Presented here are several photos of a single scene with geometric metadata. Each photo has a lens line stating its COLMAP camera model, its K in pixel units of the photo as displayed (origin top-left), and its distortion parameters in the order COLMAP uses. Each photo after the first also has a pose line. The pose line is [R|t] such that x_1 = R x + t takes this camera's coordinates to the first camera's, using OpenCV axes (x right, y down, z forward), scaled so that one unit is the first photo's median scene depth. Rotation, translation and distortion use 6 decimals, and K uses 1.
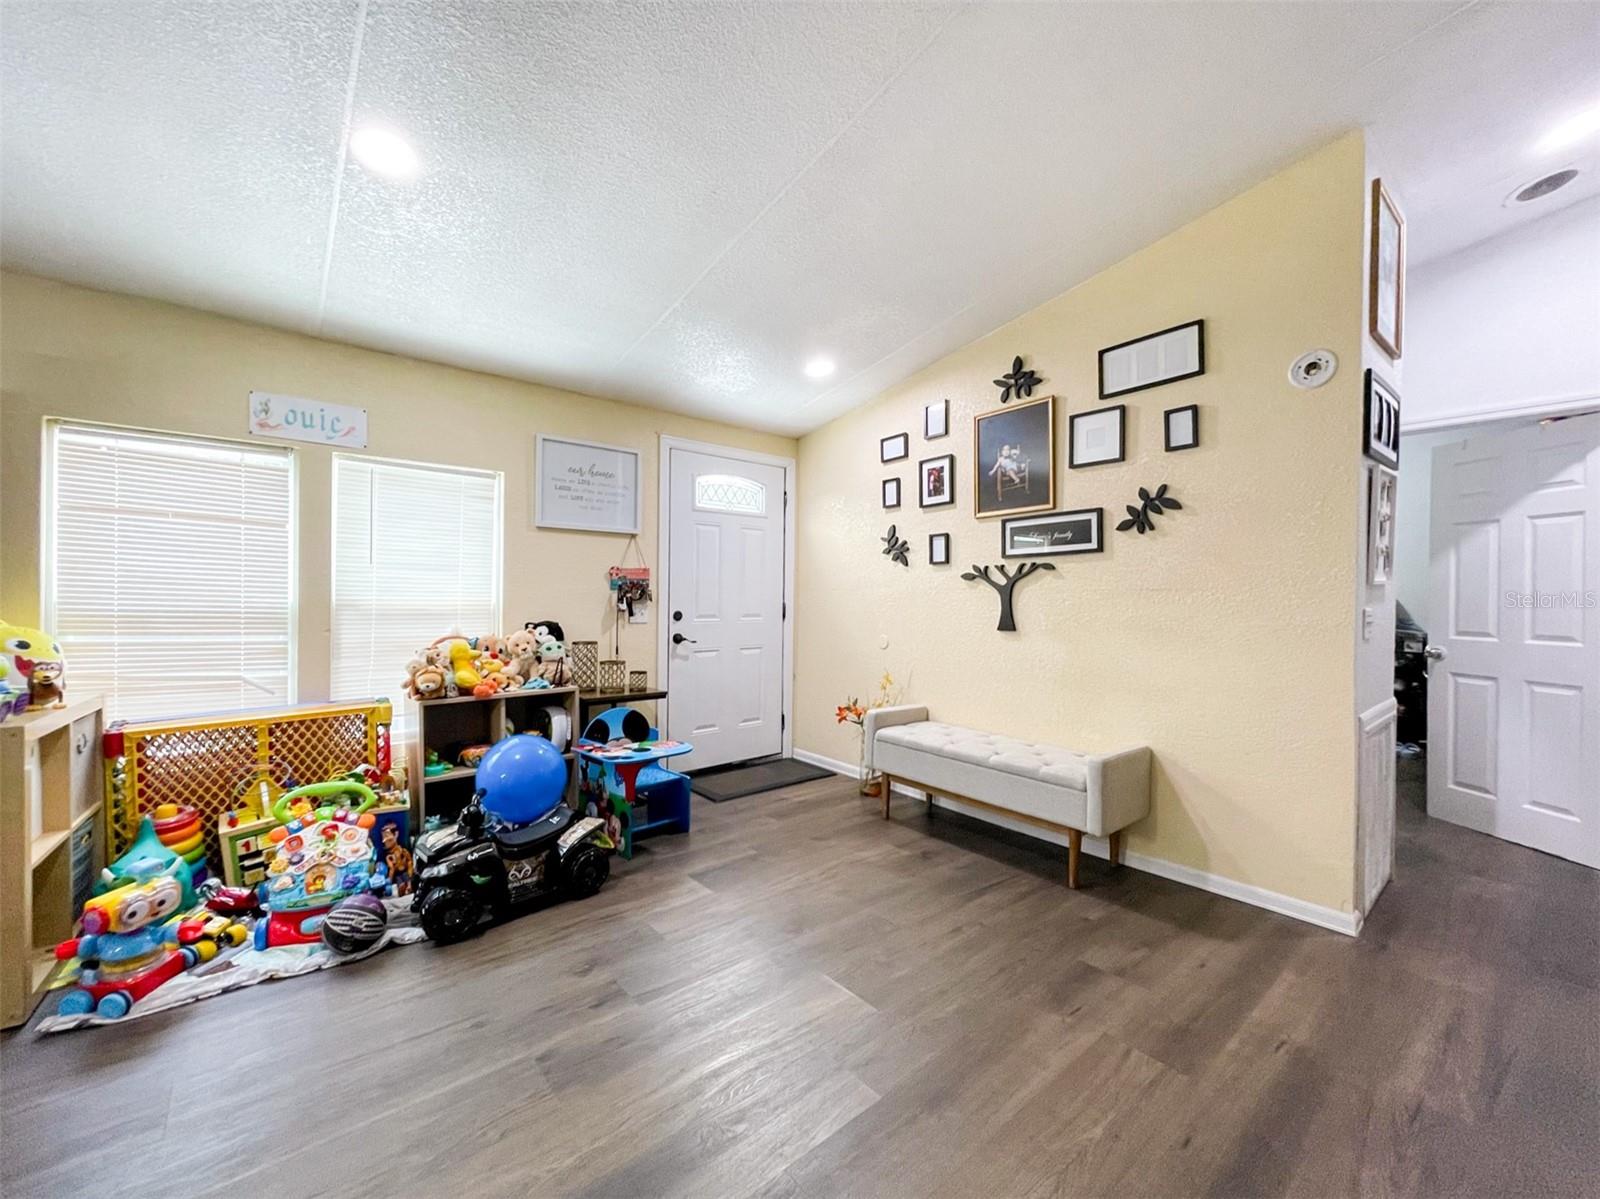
lens RADIAL K [[640.2, 0, 803.7], [0, 640.2, 598.4], [0, 0, 1]] dist [-0.000595, 0.000052]
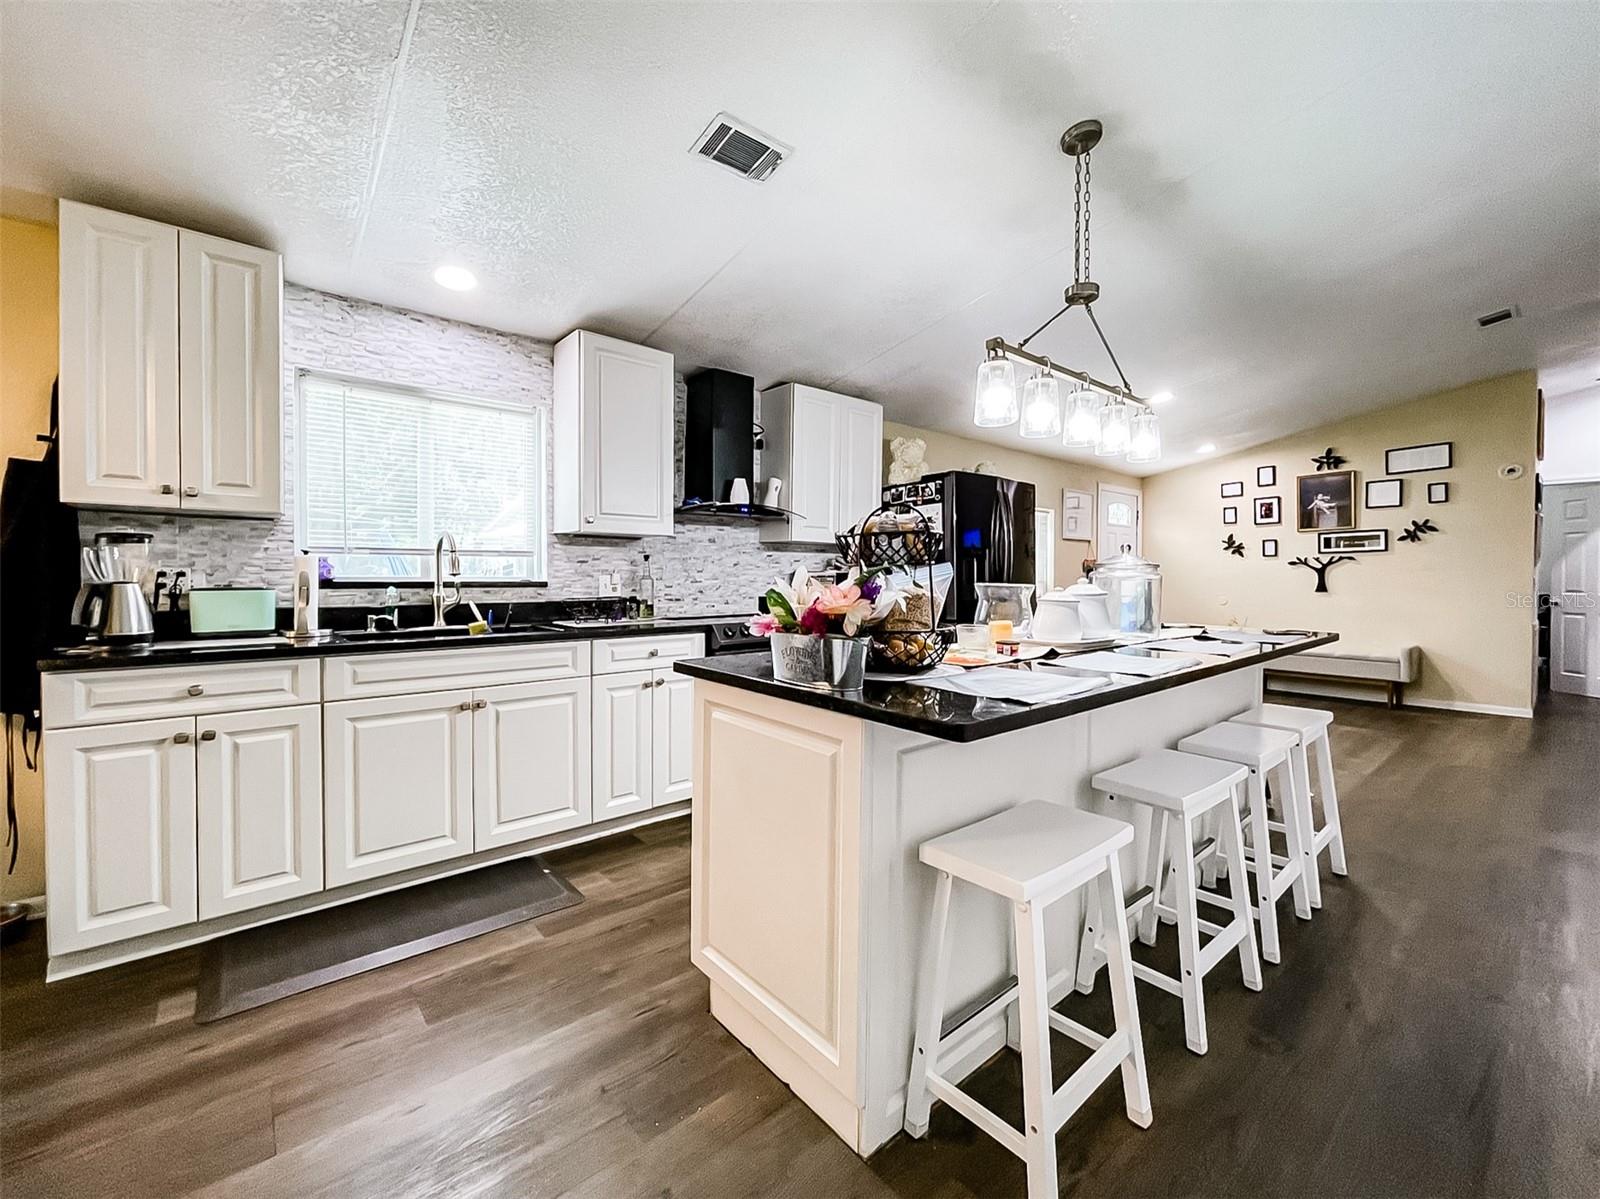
lens RADIAL K [[657.1, 0, 793.0], [0, 657.1, 586.3], [0, 0, 1]] dist [0.000125, -0.000231]
pose [[0.999964, -0.008364, 0.001023, -1.247128], [0.008348, 0.999854, 0.014896, -0.008360], [-0.001147, -0.014887, 0.999889, -0.941441]]
